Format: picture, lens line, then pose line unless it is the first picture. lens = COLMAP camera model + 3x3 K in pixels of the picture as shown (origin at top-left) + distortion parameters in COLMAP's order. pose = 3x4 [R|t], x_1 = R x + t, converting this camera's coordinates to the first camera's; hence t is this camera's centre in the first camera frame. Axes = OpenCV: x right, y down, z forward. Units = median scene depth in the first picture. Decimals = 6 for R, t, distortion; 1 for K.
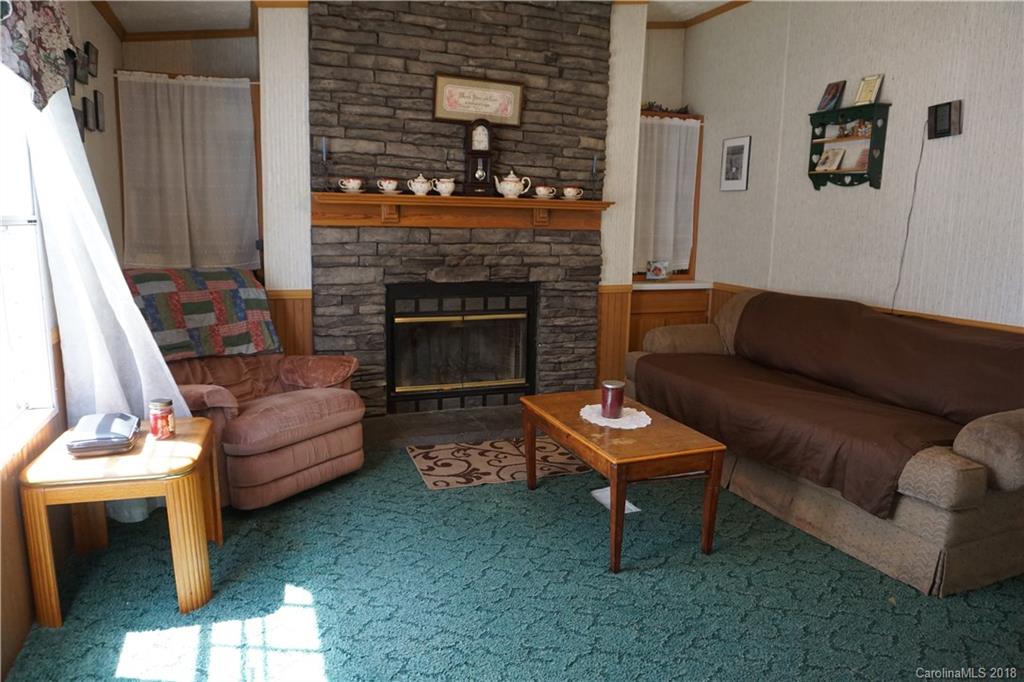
lens RADIAL K [[683.3, 0, 512.0], [0, 683.3, 341.0], [0, 0, 1]] dist [-0.078325, 0.051979]
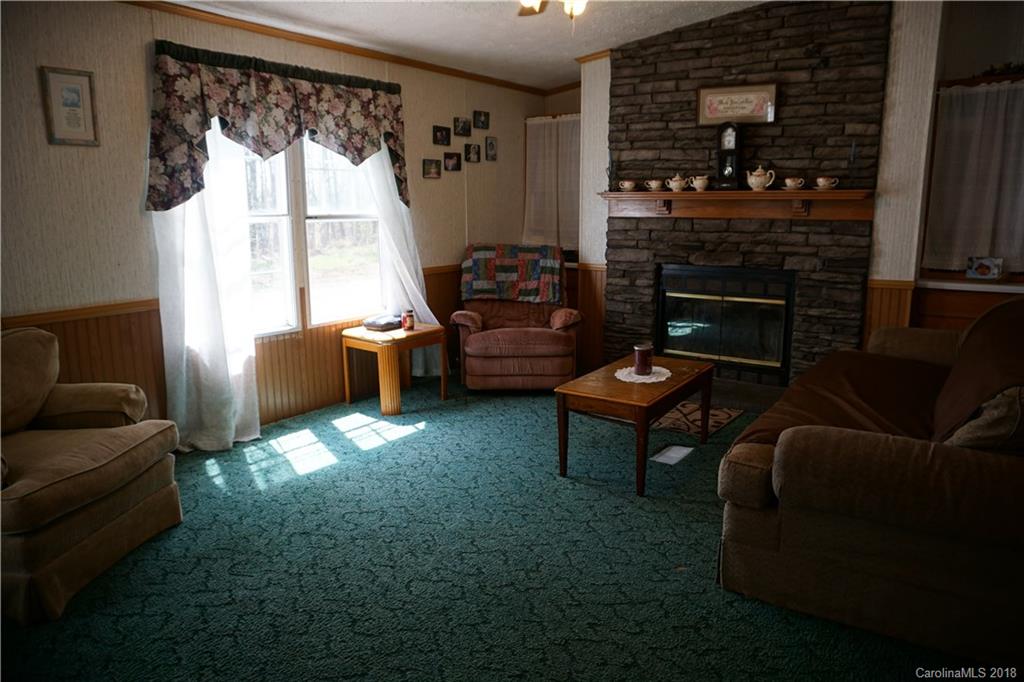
lens RADIAL K [[683.3, 0, 512.0], [0, 683.3, 341.0], [0, 0, 1]] dist [-0.078325, 0.051979]
pose [[0.554834, 0.138516, -0.820349, 0.714893], [-0.126796, 0.988602, 0.081169, -0.011156], [0.822242, 0.058982, 0.566074, 0.087170]]
